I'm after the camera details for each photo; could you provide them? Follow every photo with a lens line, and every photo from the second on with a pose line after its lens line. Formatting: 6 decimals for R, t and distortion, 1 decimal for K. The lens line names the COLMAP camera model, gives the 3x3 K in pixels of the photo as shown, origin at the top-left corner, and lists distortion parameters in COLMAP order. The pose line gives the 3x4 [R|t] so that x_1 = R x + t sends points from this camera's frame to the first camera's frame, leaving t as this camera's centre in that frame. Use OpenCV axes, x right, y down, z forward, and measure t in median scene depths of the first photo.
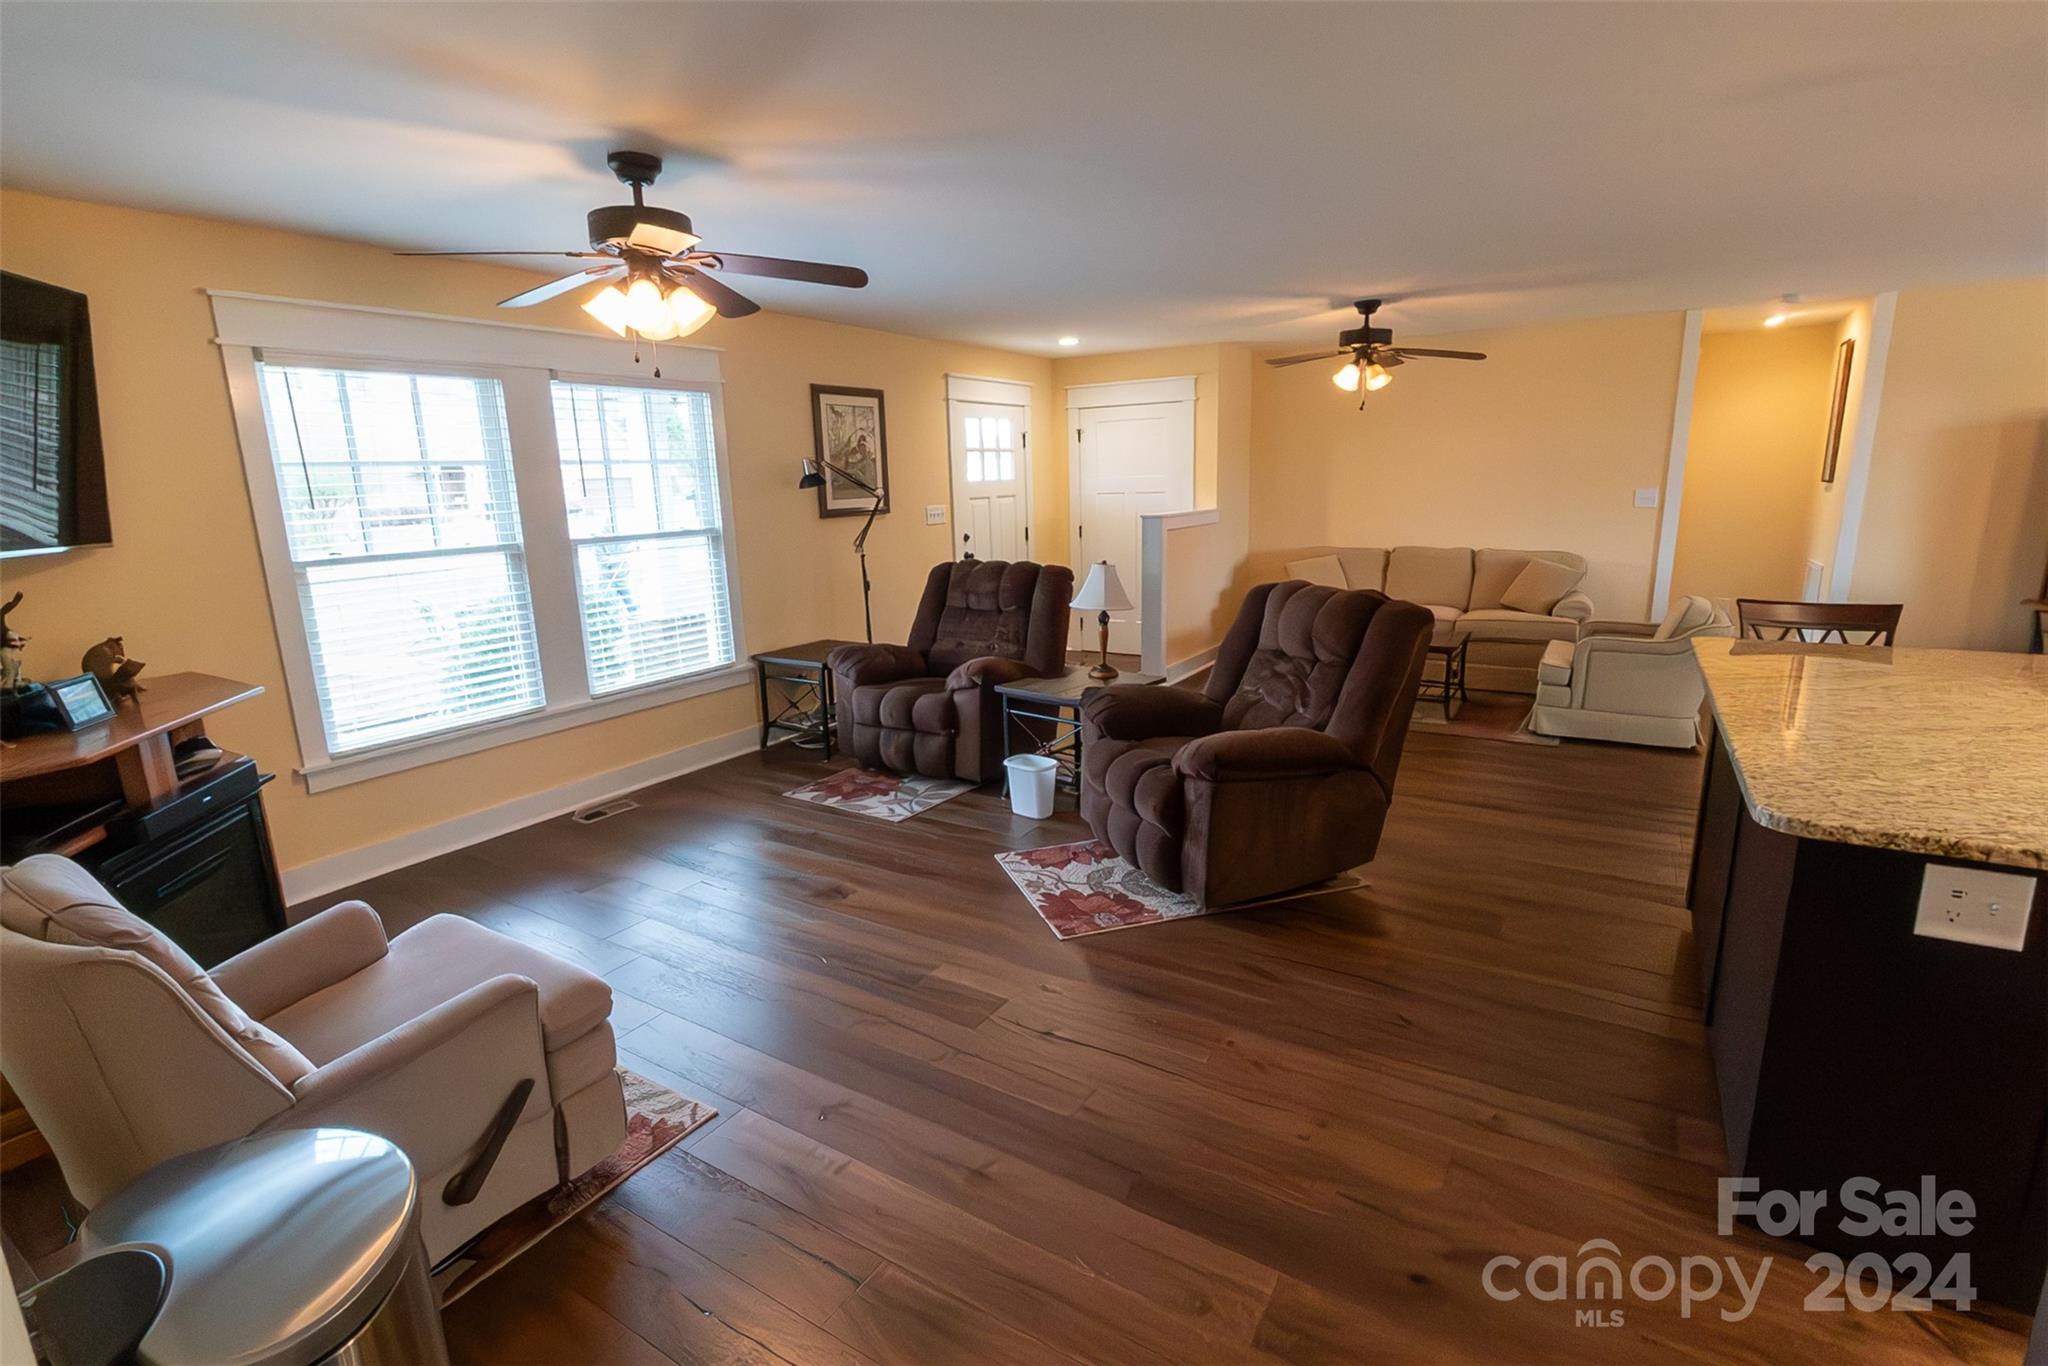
lens RADIAL K [[916.6, 0, 1024.0], [0, 916.6, 683.0], [0, 0, 1]] dist [-0.001006, -0.000118]
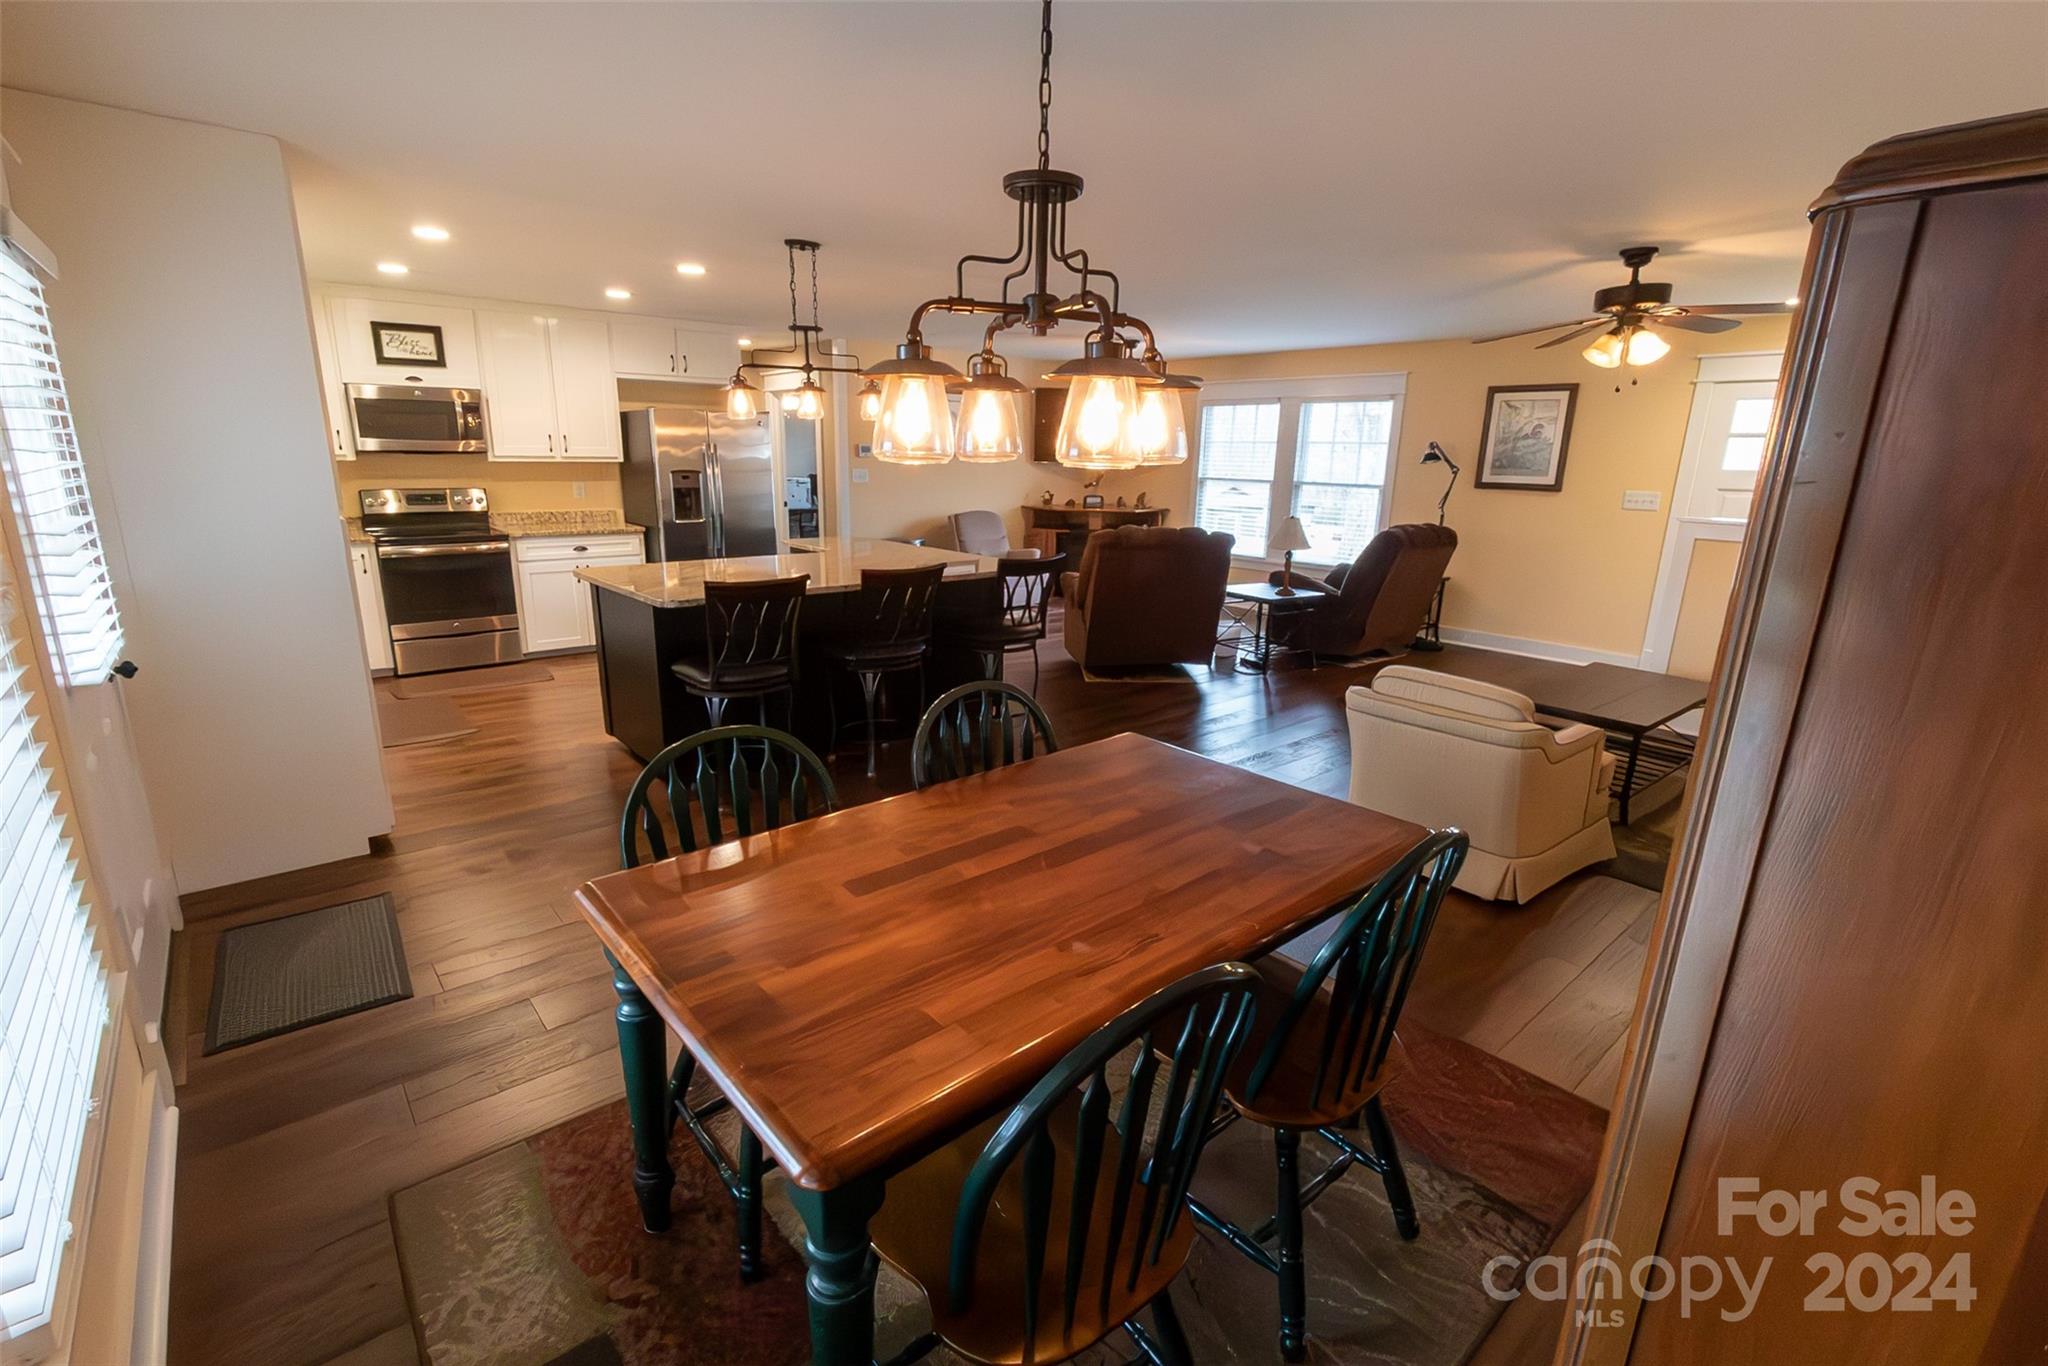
lens RADIAL K [[916.6, 0, 1024.0], [0, 916.6, 683.0], [0, 0, 1]] dist [-0.001006, -0.000118]
pose [[-0.291379, 0.259791, -0.920656, 1.311438], [-0.224628, 0.916926, 0.329831, -0.219363], [0.929861, 0.302911, -0.208816, 0.783709]]
